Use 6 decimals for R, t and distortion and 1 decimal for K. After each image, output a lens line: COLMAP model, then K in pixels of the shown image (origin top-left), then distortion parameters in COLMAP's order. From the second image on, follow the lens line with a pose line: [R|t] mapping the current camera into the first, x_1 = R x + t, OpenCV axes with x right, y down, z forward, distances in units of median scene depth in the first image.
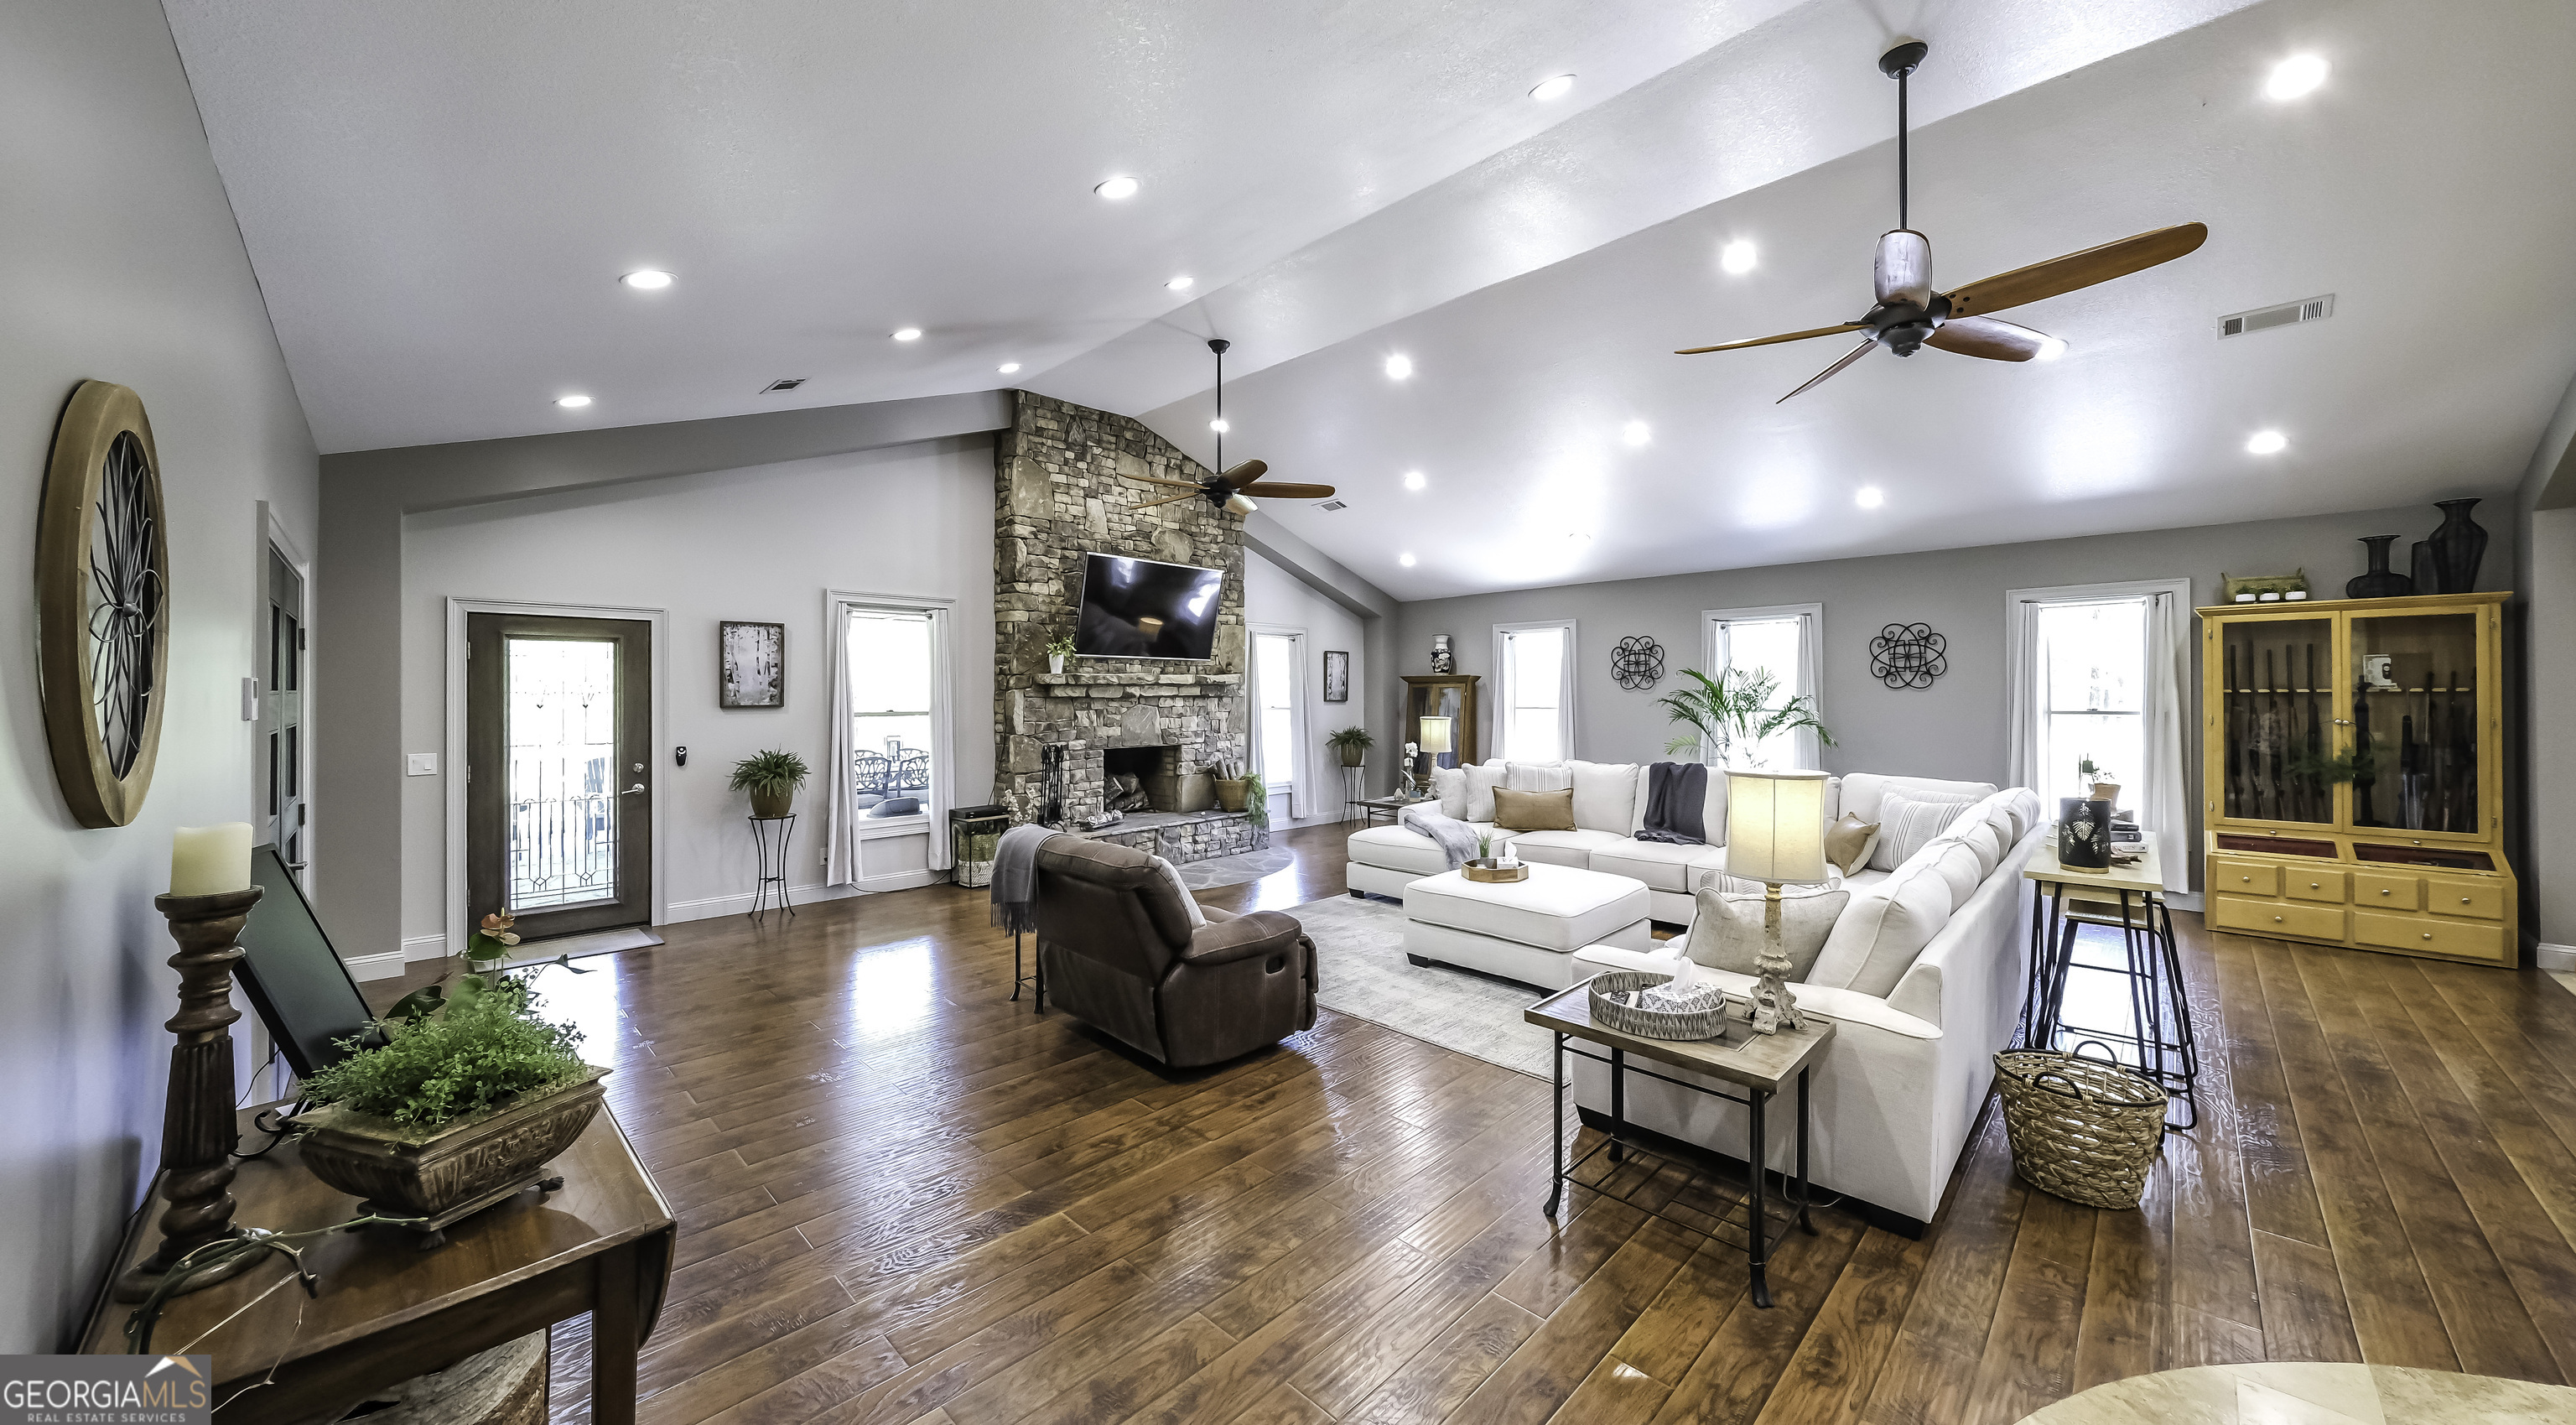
lens RADIAL K [[920.8, 0, 1290.6], [0, 920.8, 700.9], [0, 0, 1]] dist [0.011334, -0.002061]
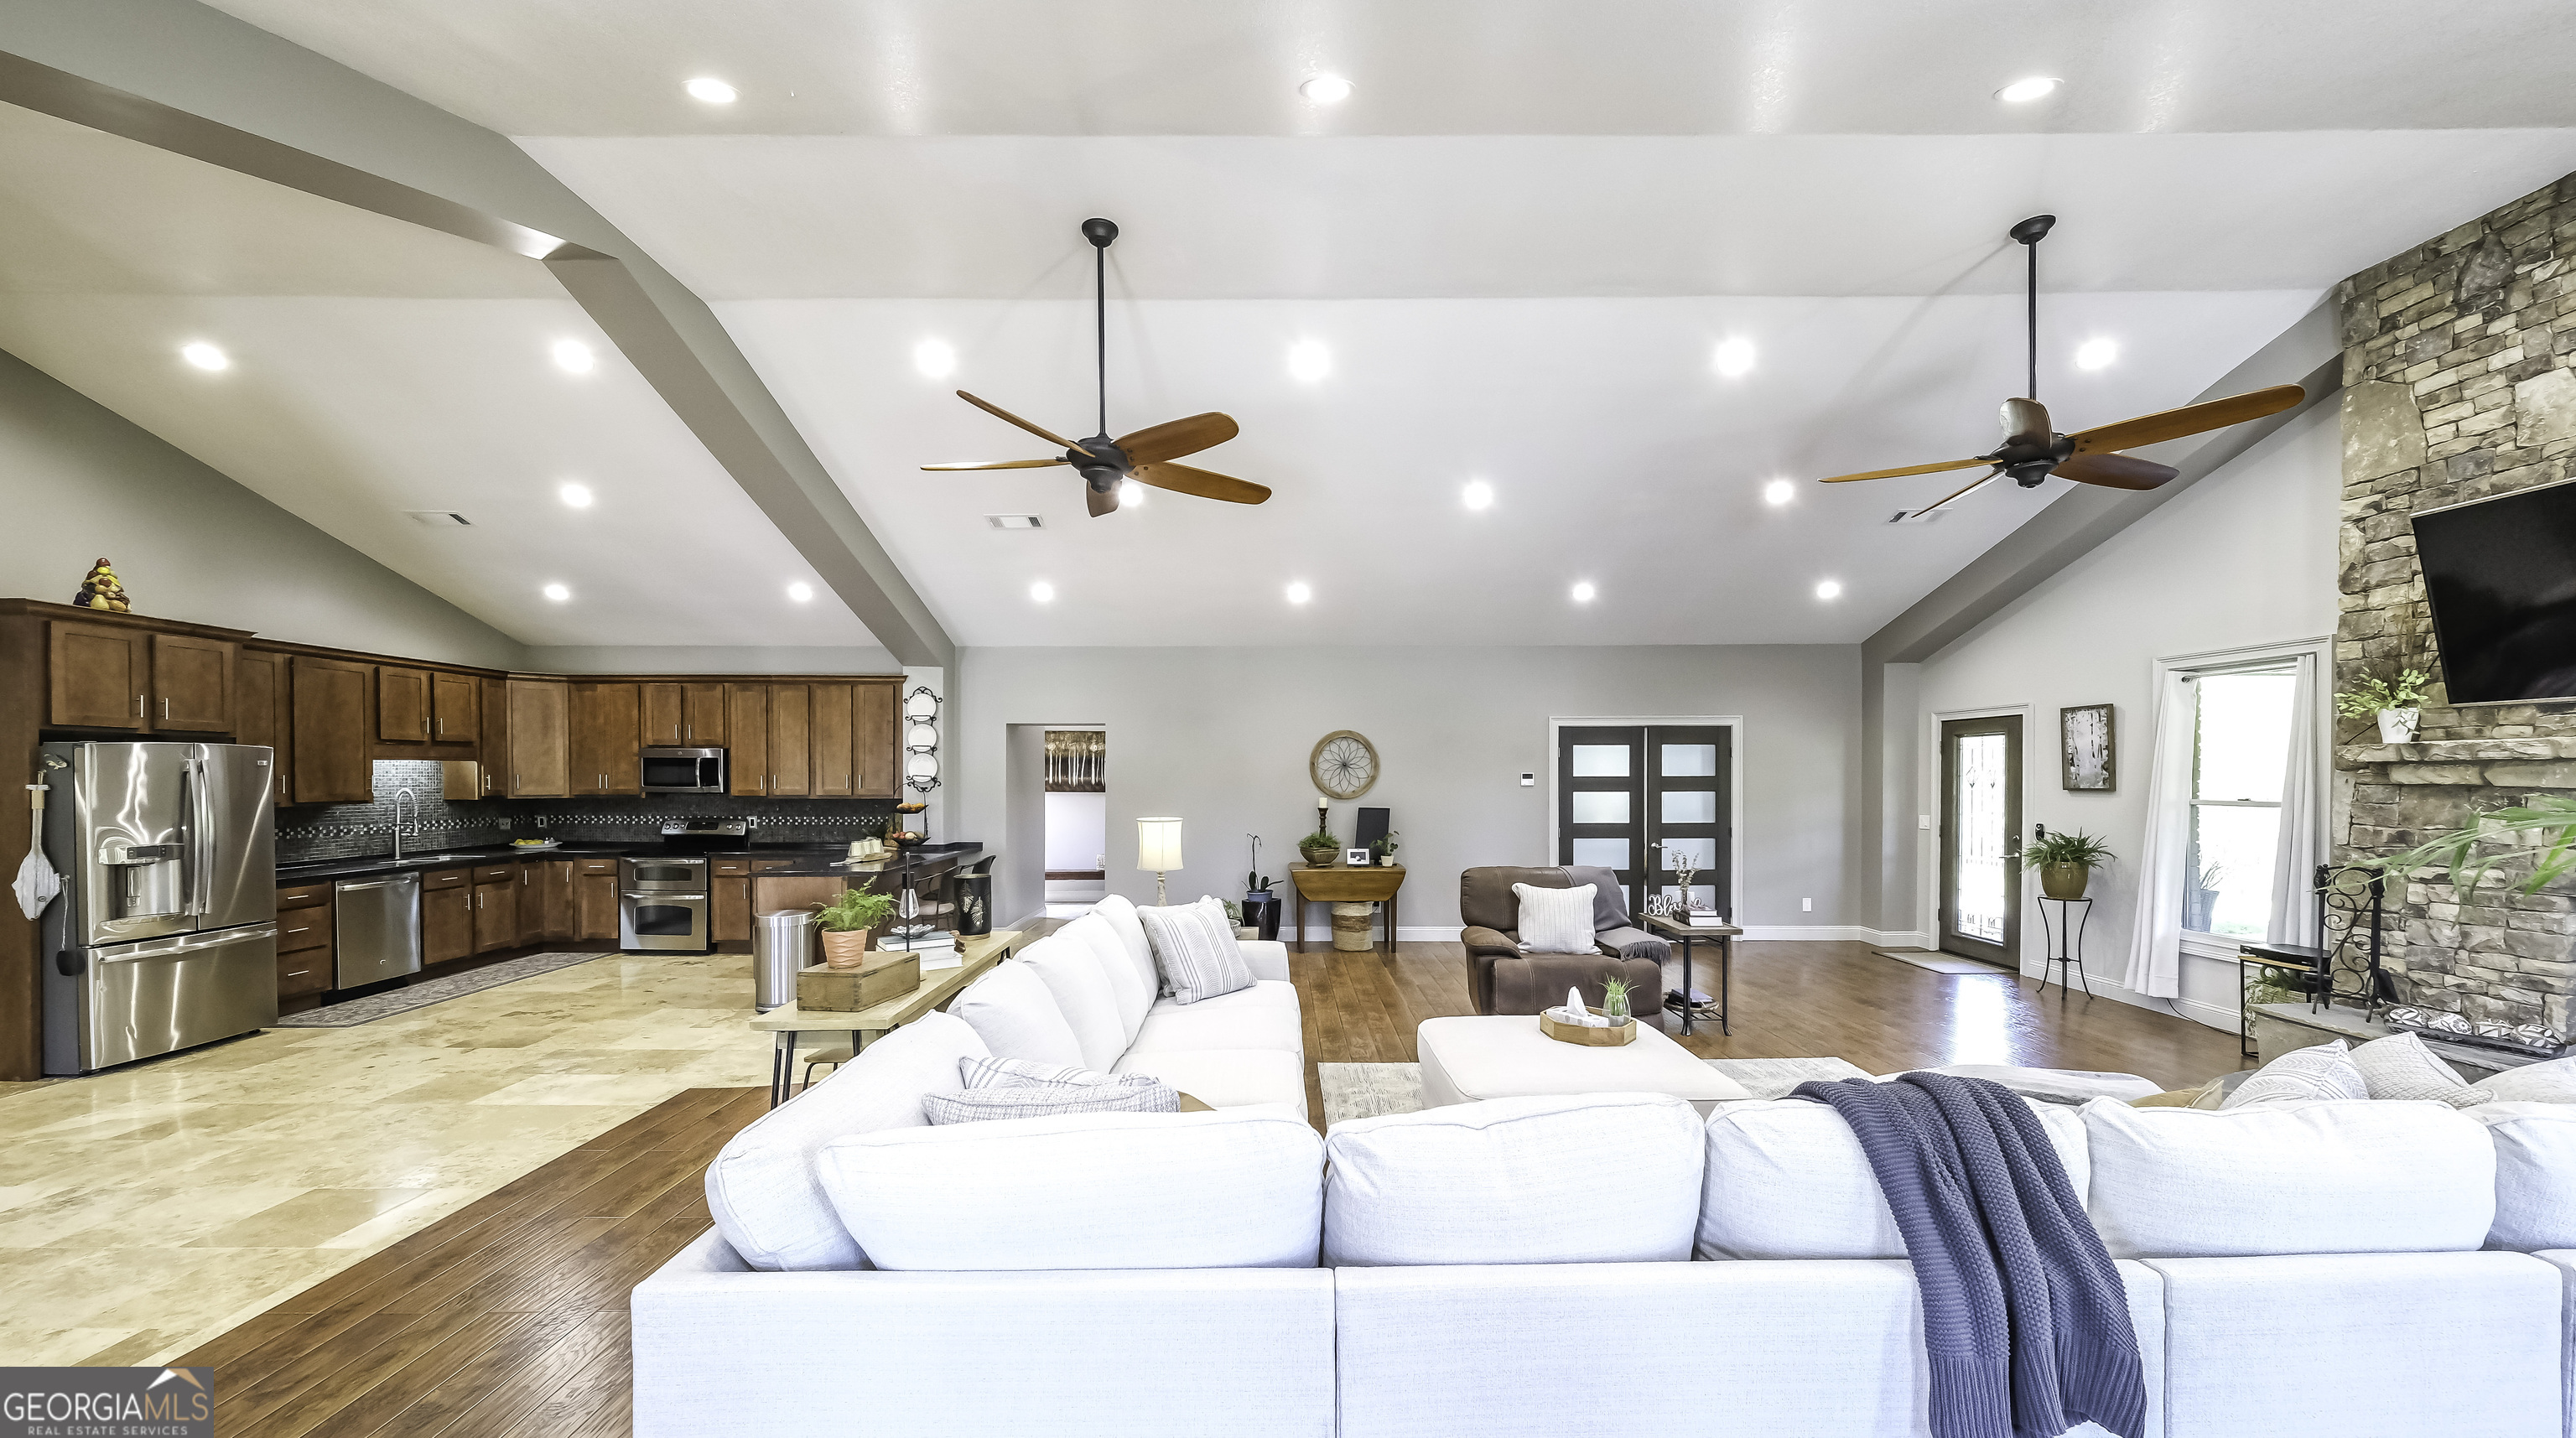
lens RADIAL K [[920.6, 0, 1301.1], [0, 920.6, 788.7], [0, 0, 1]] dist [0.011334, -0.002061]
pose [[-0.695863, 0.014587, -0.718026, 0.623827], [-0.002033, 0.999750, 0.022281, -0.012861], [0.718171, 0.016964, -0.695660, 0.922169]]
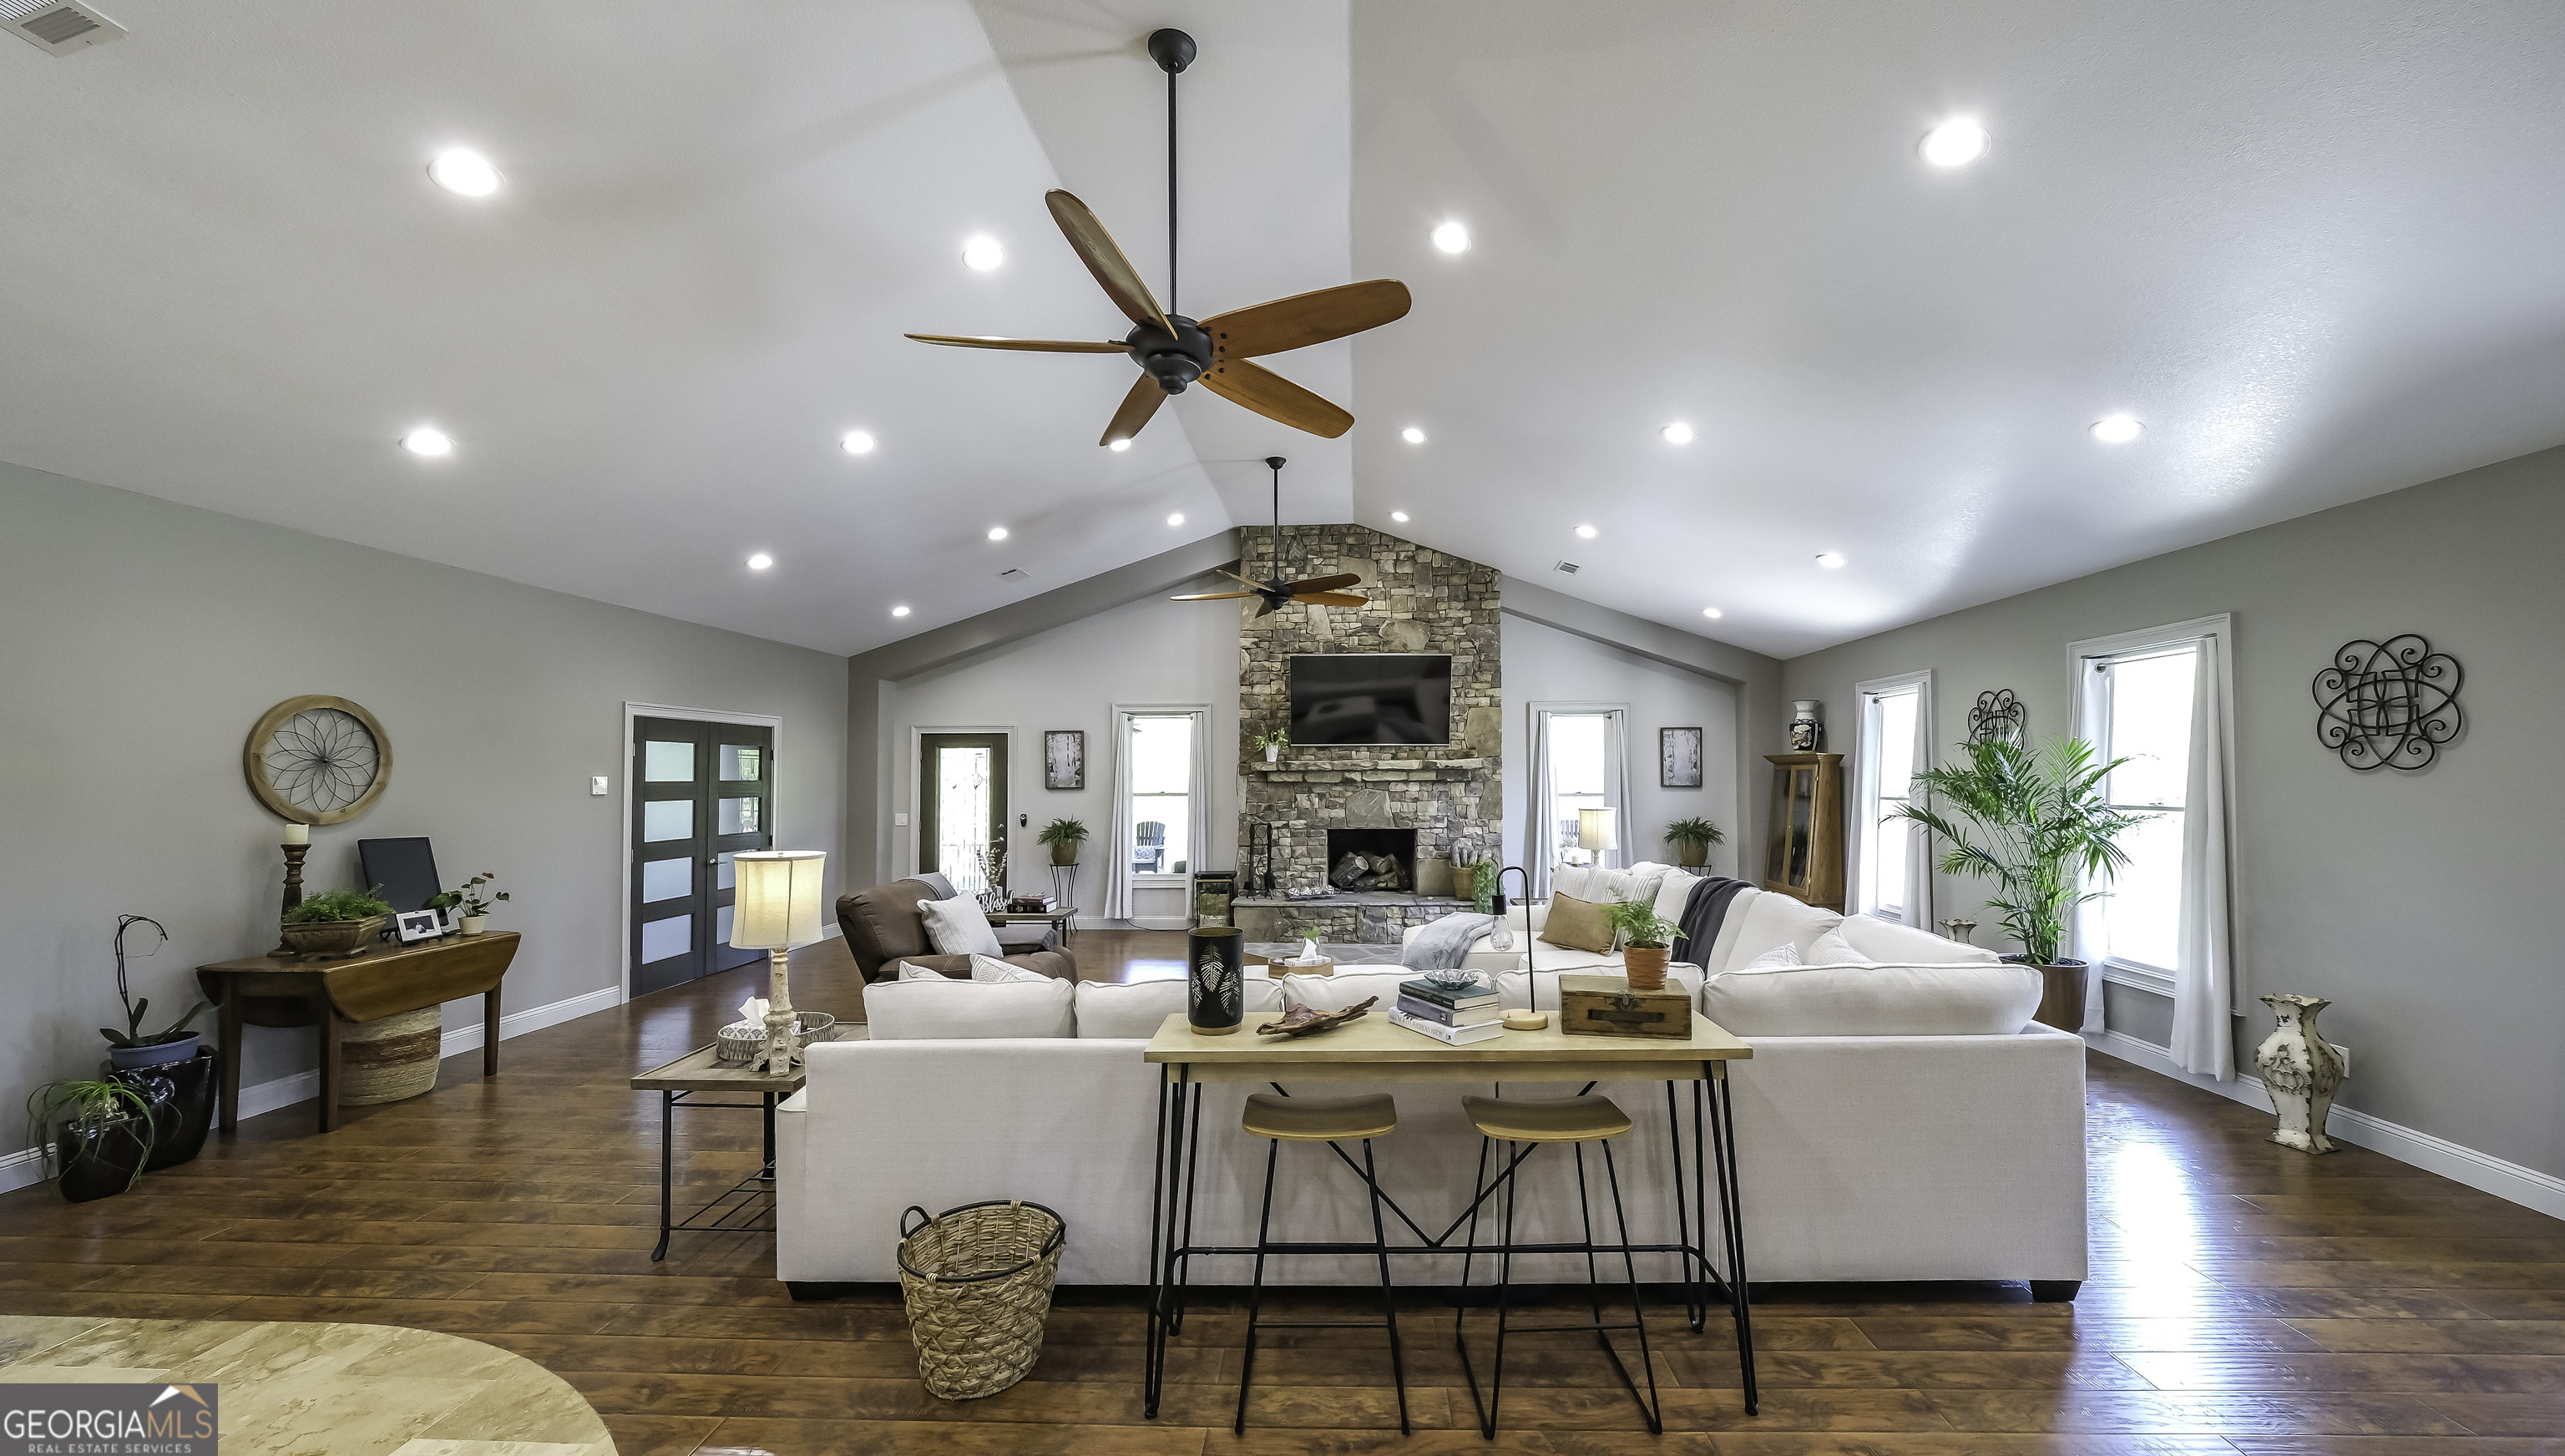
lens RADIAL K [[933.3, 0, 1304.4], [0, 933.3, 768.2], [0, 0, 1]] dist [-0.001933, -0.000842]
pose [[0.667173, -0.007418, -0.744866, 0.652112], [-0.003104, 0.999914, -0.012738, -0.006628], [0.744897, 0.010810, 0.667092, 0.249222]]
